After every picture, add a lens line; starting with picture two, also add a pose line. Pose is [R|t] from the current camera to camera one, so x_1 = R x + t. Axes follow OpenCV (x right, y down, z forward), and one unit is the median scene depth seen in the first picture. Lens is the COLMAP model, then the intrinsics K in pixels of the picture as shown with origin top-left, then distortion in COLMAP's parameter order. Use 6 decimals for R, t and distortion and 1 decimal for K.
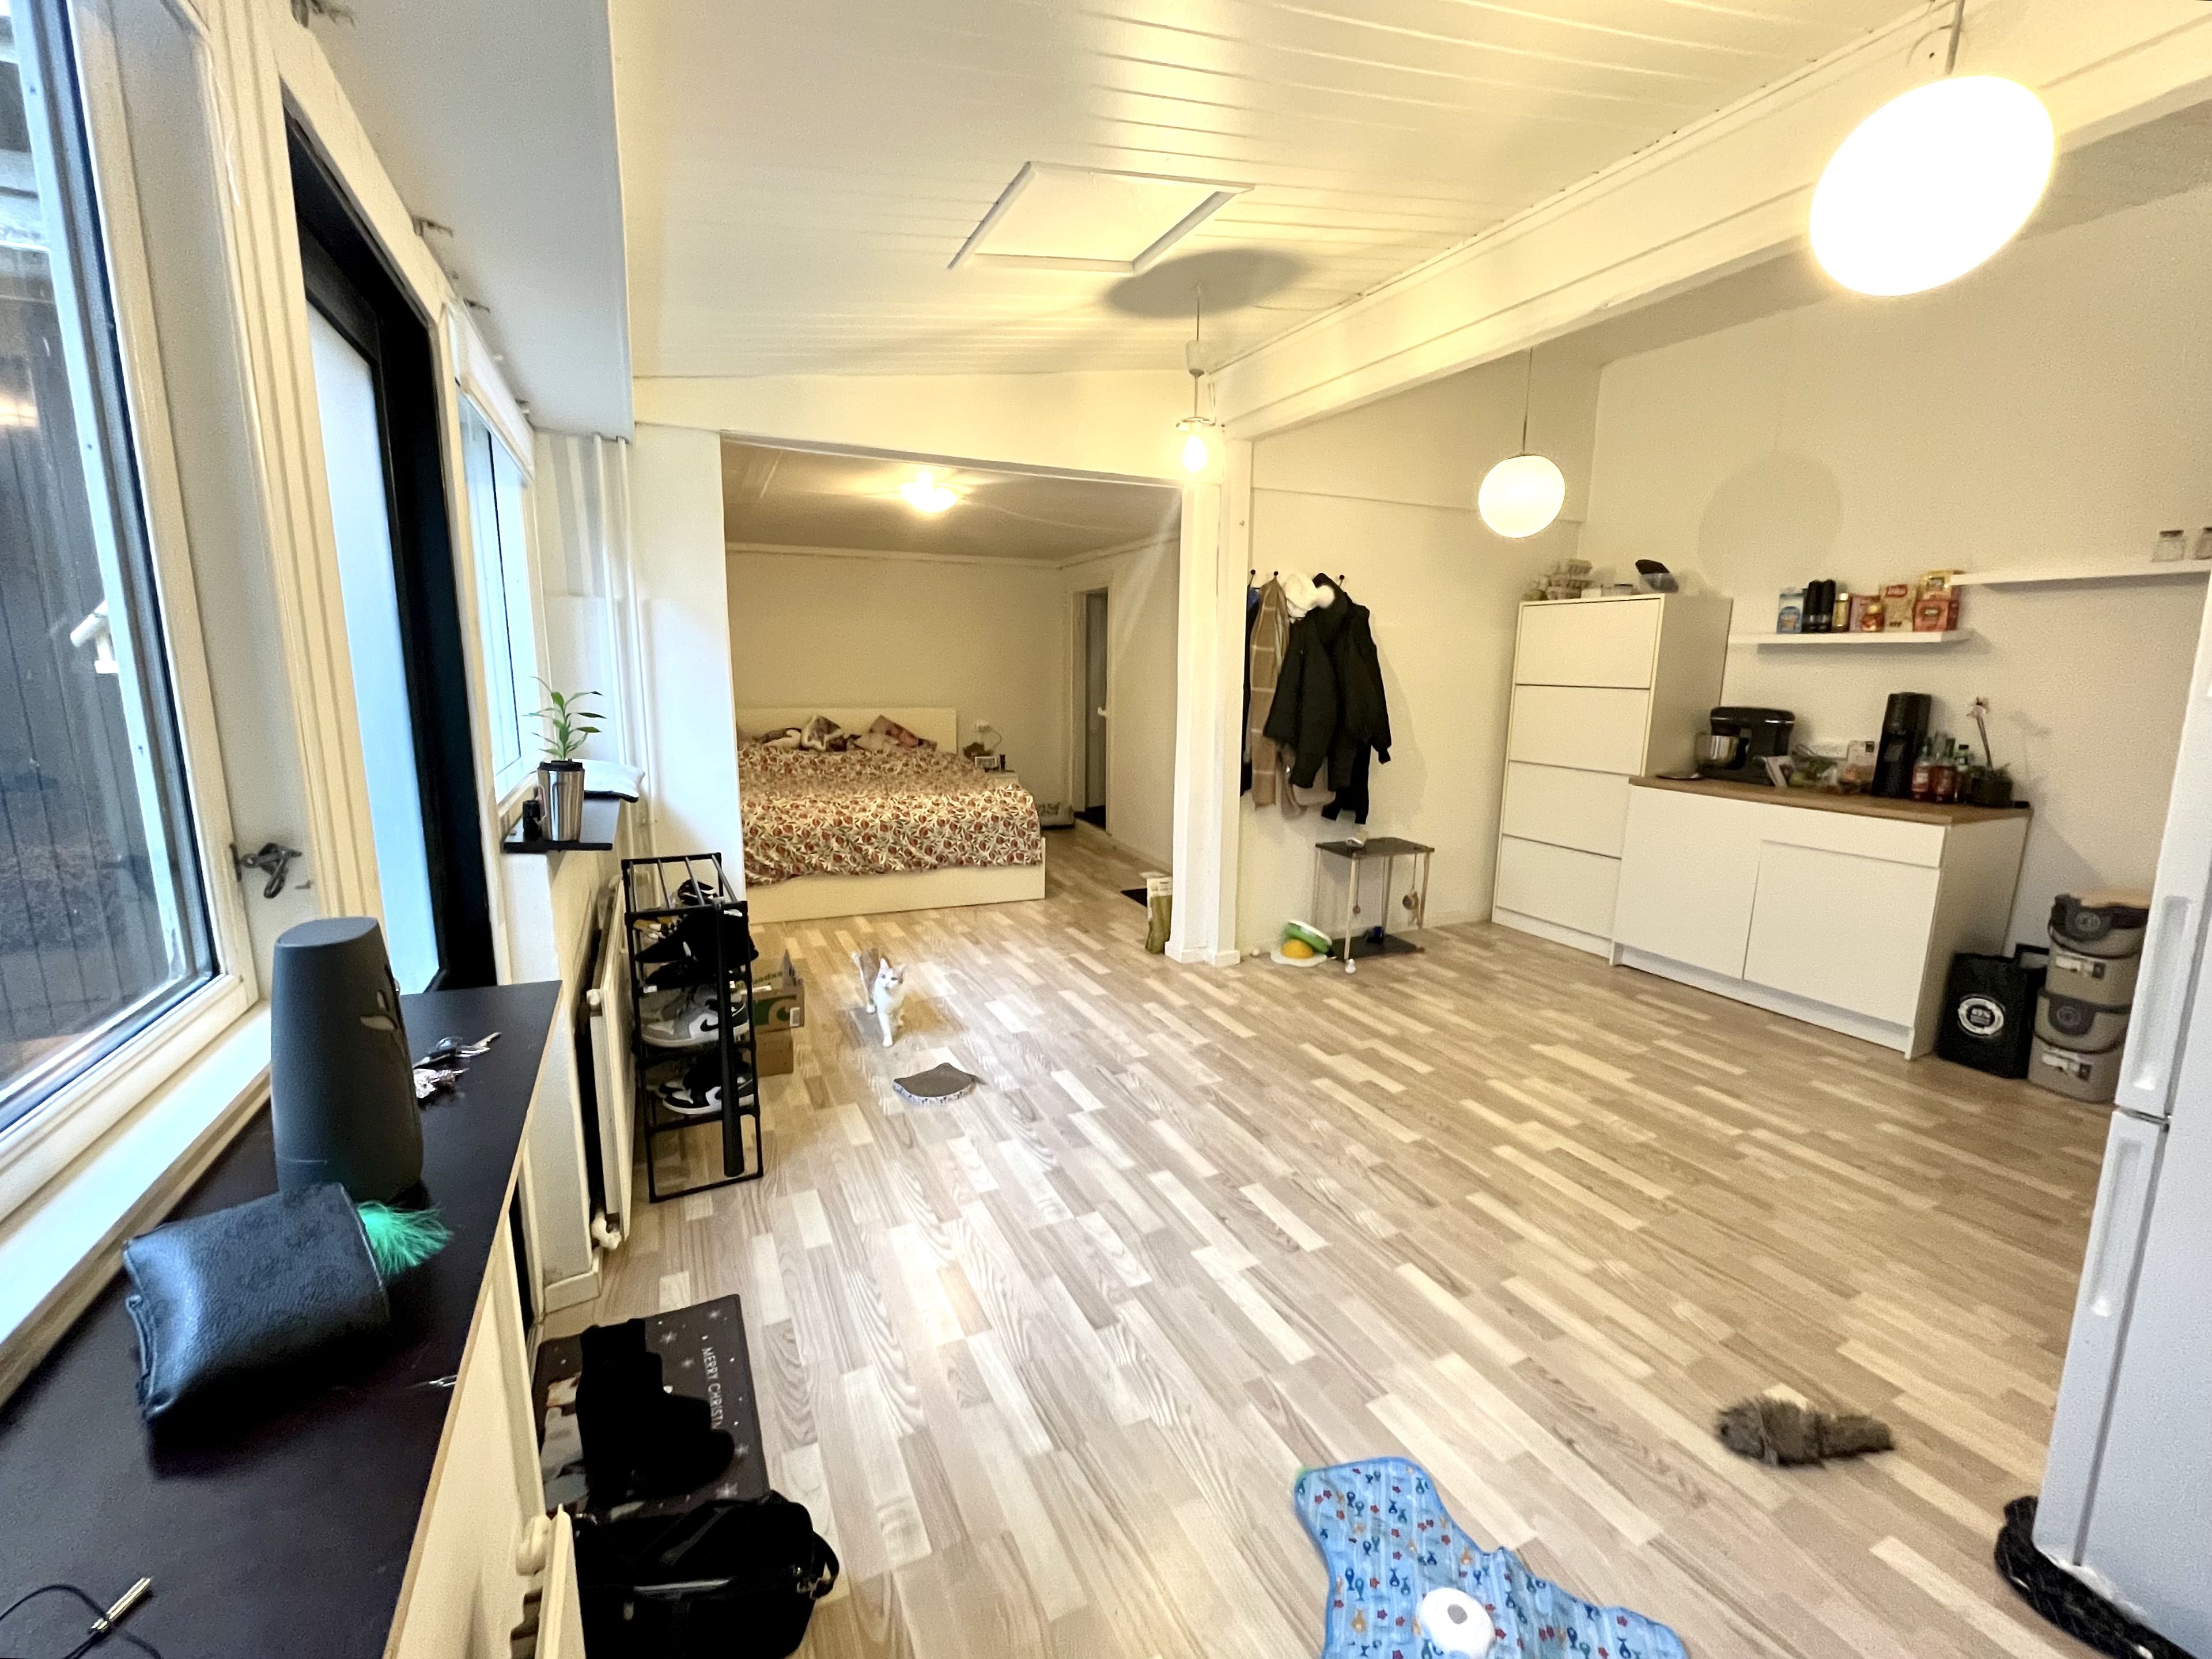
lens RADIAL K [[921.2, 0, 1106.0], [0, 921.2, 829.5], [0, 0, 1]] dist [-0.002839, -0.000399]
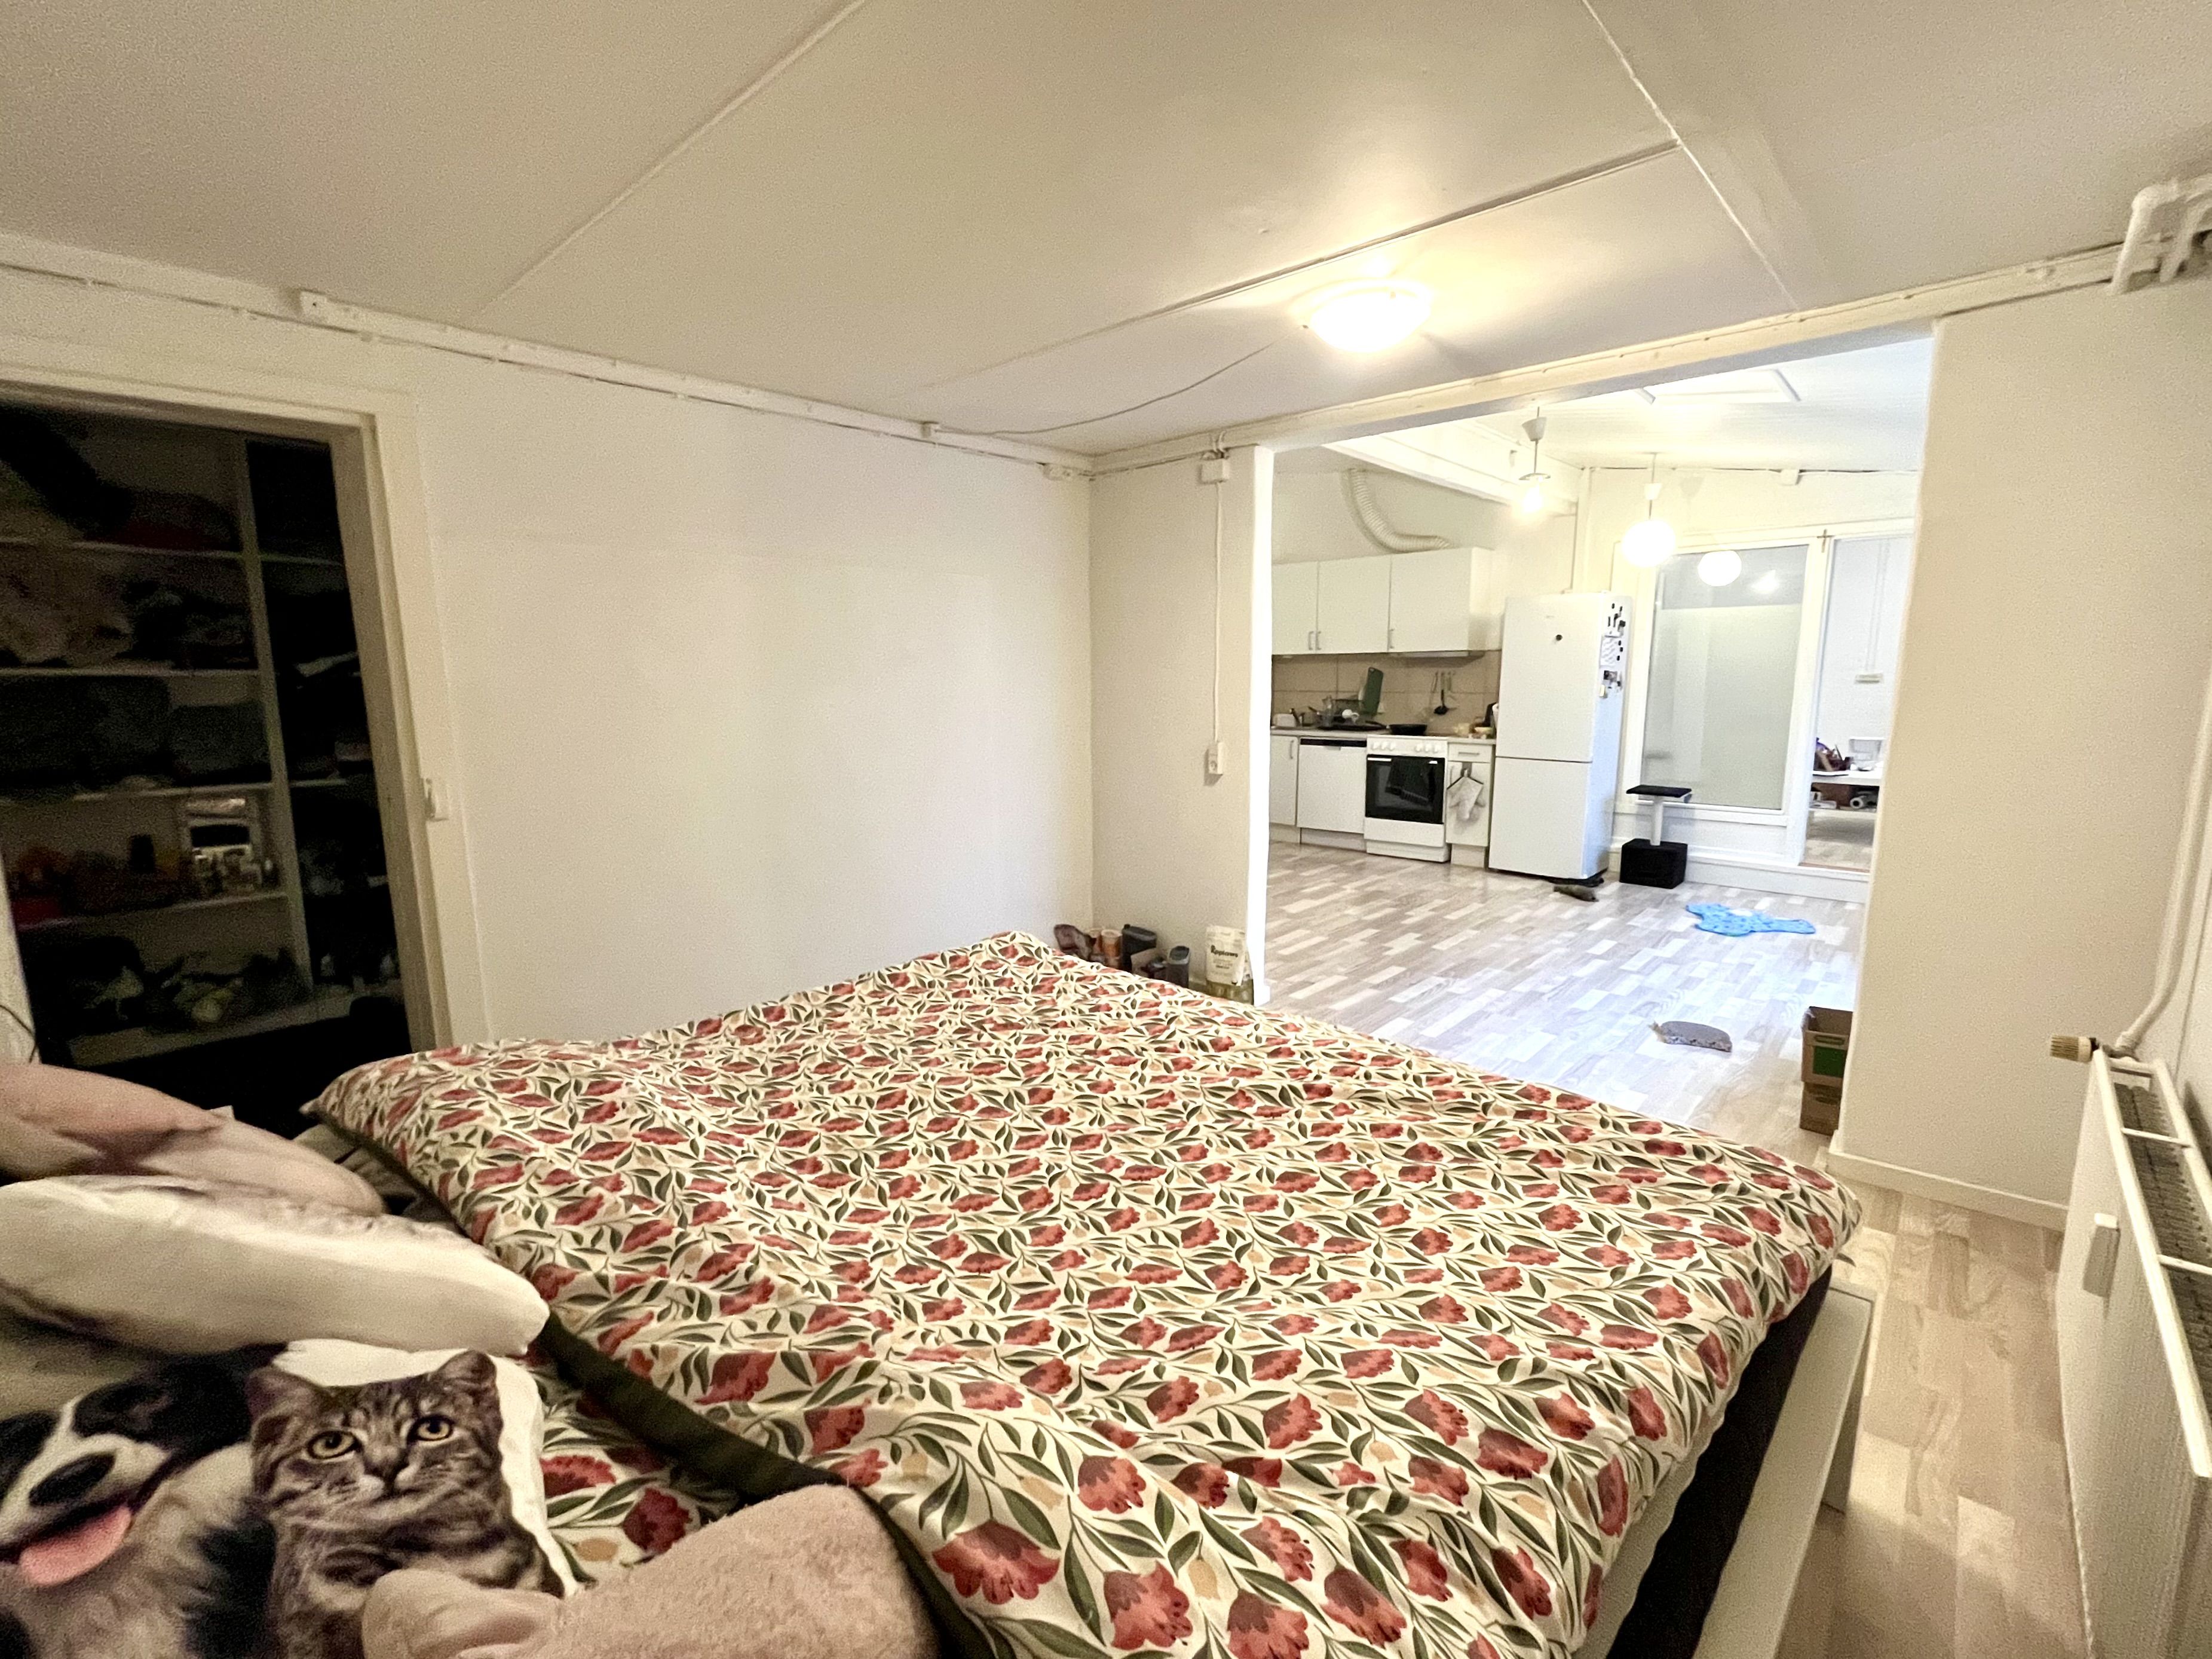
lens RADIAL K [[972.6, 0, 1106.0], [0, 972.6, 829.5], [0, 0, 1]] dist [-0.001666, -0.000187]
pose [[-0.376300, -0.154502, 0.913525, -1.220508], [0.168087, 0.958251, 0.231305, -0.448223], [-0.911123, 0.240592, -0.334620, 2.552180]]
